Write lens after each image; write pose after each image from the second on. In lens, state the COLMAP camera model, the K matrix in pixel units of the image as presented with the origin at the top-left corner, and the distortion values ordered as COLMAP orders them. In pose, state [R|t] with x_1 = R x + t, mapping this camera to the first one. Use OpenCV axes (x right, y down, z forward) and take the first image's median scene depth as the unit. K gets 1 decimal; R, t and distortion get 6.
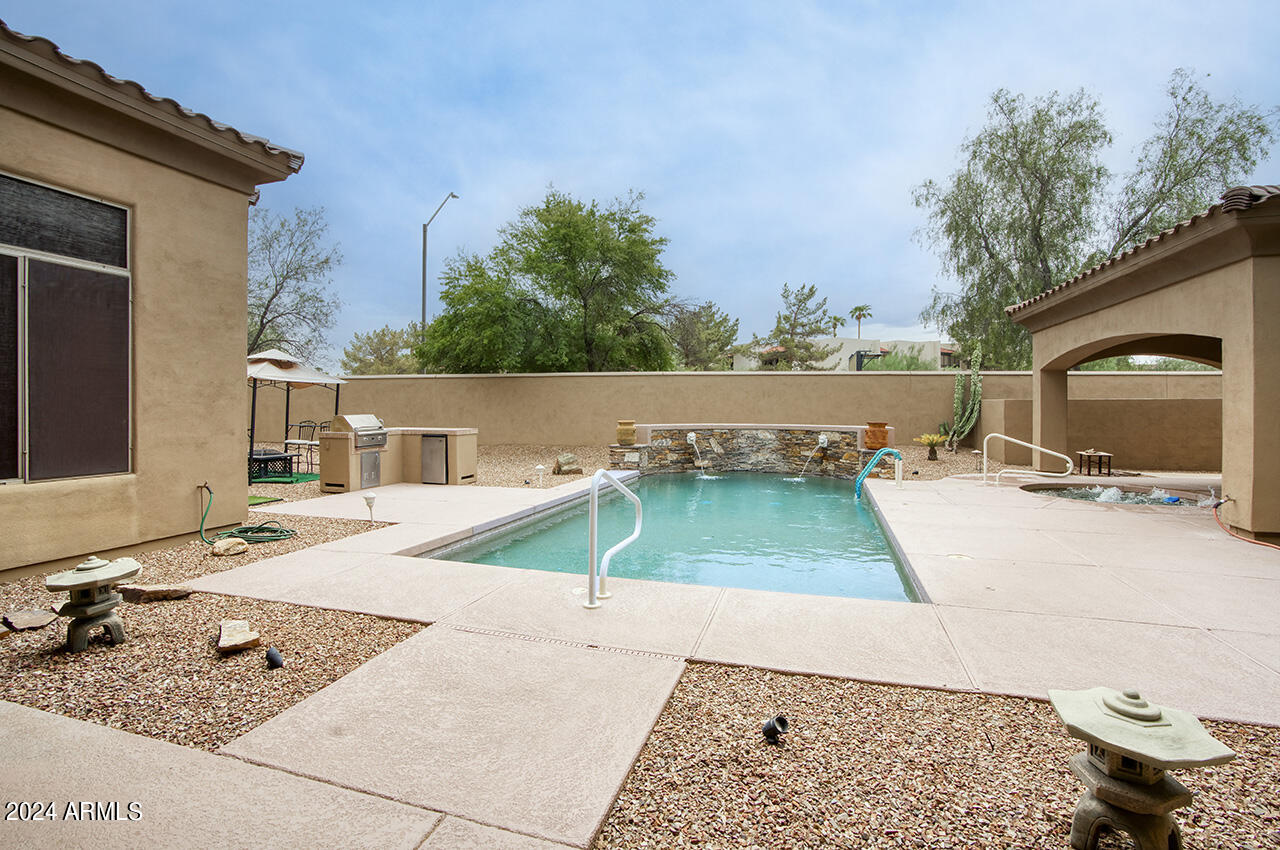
lens RADIAL K [[595.3, 0, 645.0], [0, 595.3, 403.5], [0, 0, 1]] dist [-0.021792, 0.002247]
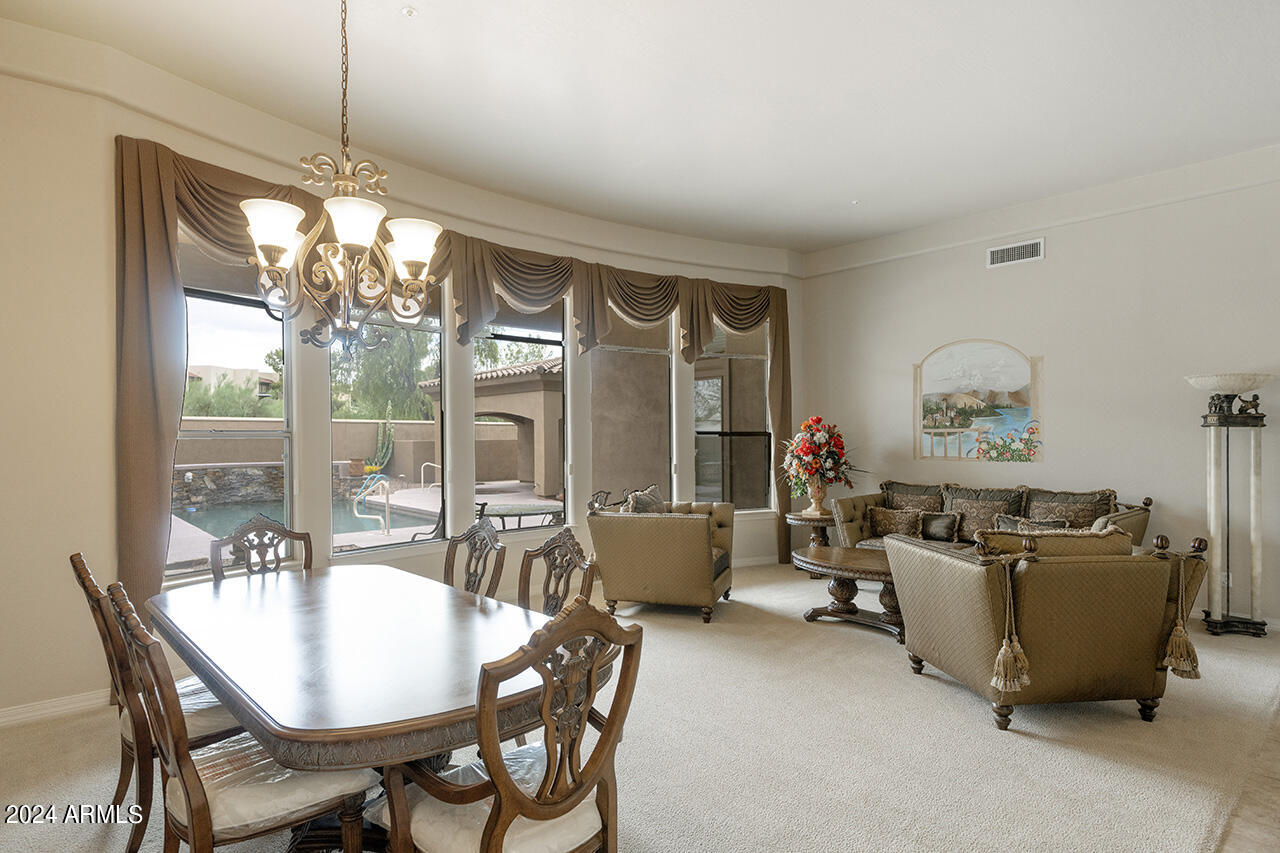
lens RADIAL K [[690.7, 0, 640.3], [0, 690.7, 428.6], [0, 0, 1]] dist [-0.010718, 0.001416]
pose [[0.519610, 0.005566, 0.854385, -0.601089], [-0.001904, 0.999984, -0.005356, -0.029976], [-0.854401, 0.001156, 0.519613, -0.426352]]
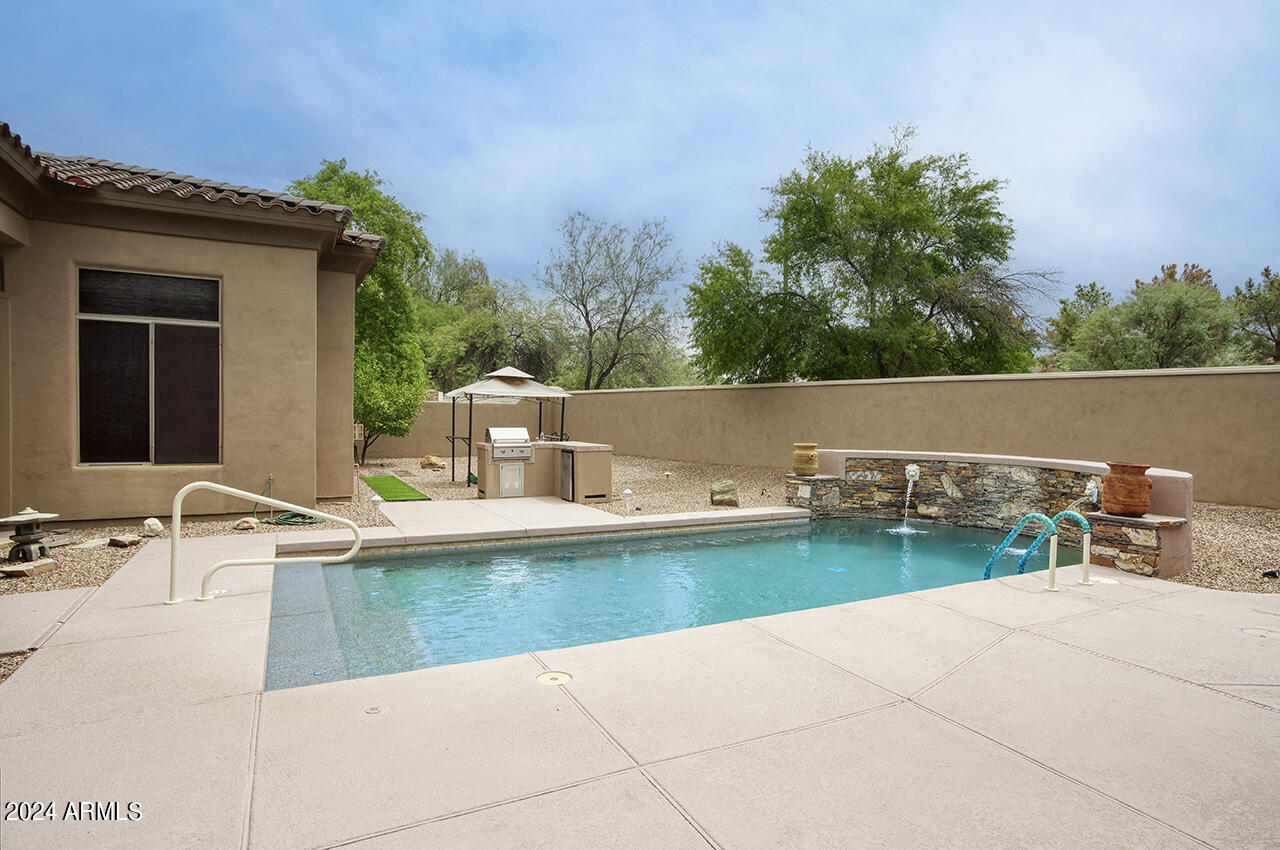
lens RADIAL K [[690.7, 0, 641.3], [0, 690.7, 421.0], [0, 0, 1]] dist [-0.010718, 0.001416]
pose [[0.716769, 0.016344, -0.697119, 0.413982], [-0.012142, 0.999866, 0.010958, -0.006942], [0.697205, 0.000610, 0.716872, 0.204027]]
